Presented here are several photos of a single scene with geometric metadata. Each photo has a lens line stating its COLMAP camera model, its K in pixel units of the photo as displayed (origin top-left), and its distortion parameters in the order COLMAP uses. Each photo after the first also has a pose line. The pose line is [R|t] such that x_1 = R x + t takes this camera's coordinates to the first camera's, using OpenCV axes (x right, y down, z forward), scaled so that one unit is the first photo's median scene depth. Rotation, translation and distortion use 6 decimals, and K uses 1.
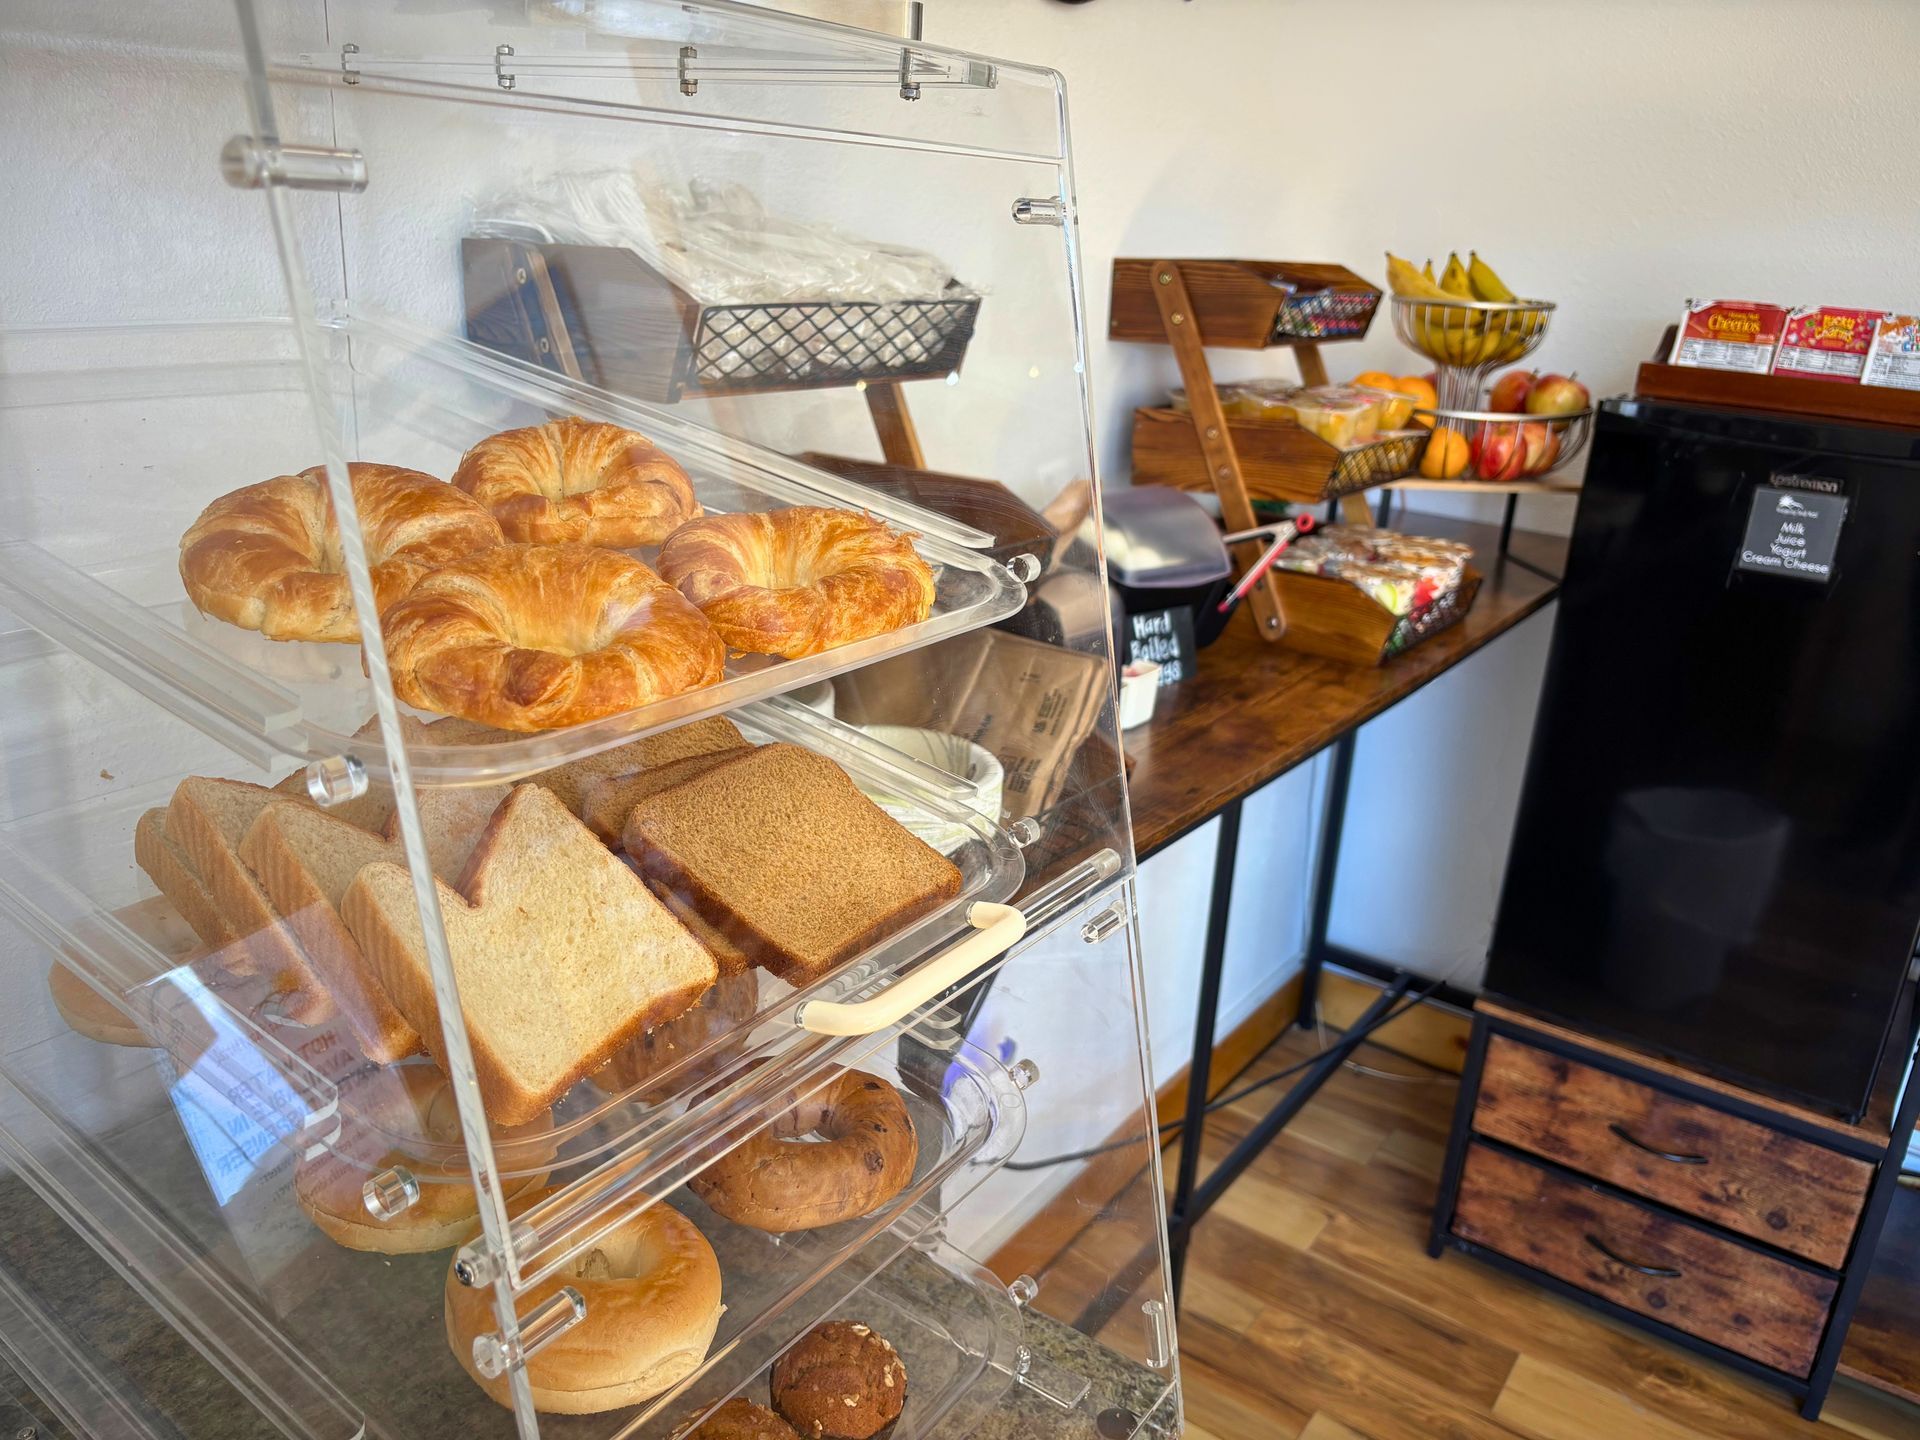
lens RADIAL K [[1479.6, 0, 960.0], [0, 1479.6, 720.0], [0, 0, 1]] dist [0.081384, -0.107062]
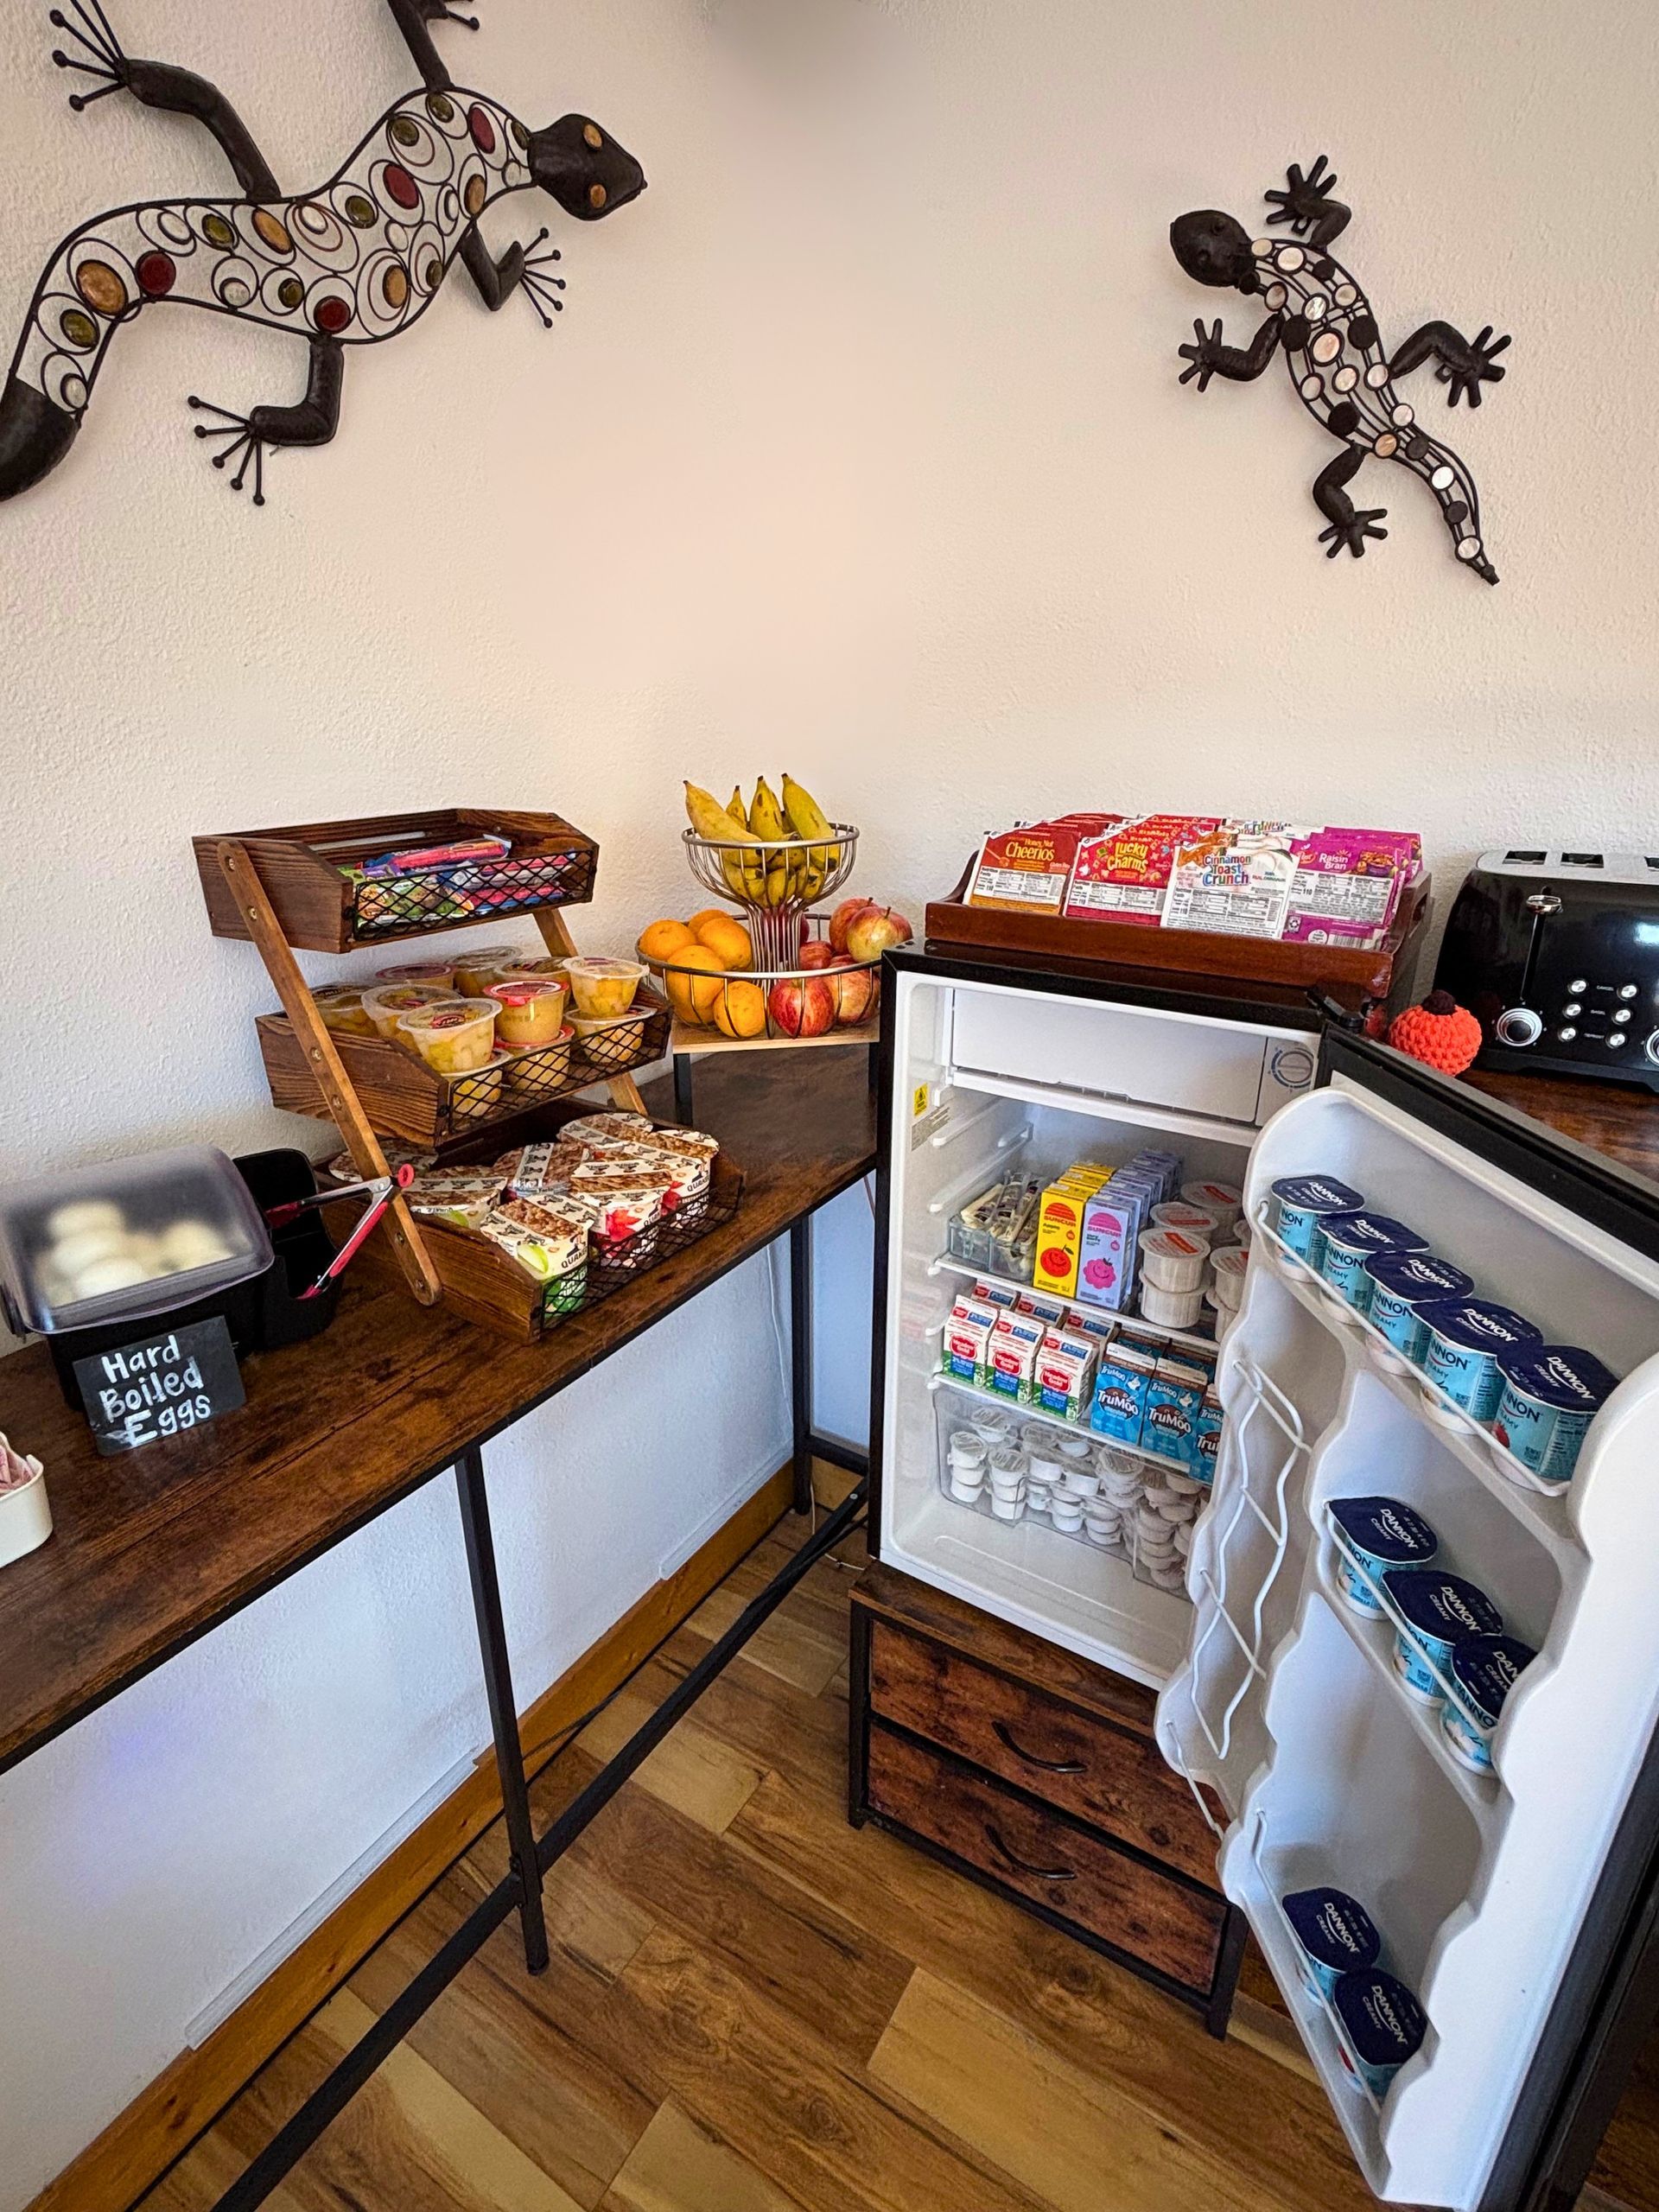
lens RADIAL K [[1107.4, 0, 829.5], [0, 1107.4, 1106.0], [0, 0, 1]] dist [-0.000452, 0.001260]
pose [[0.996866, -0.073444, 0.029401, 0.348960], [0.072692, 0.997019, 0.025879, -0.134692], [-0.031214, -0.023661, 0.999233, 0.339821]]
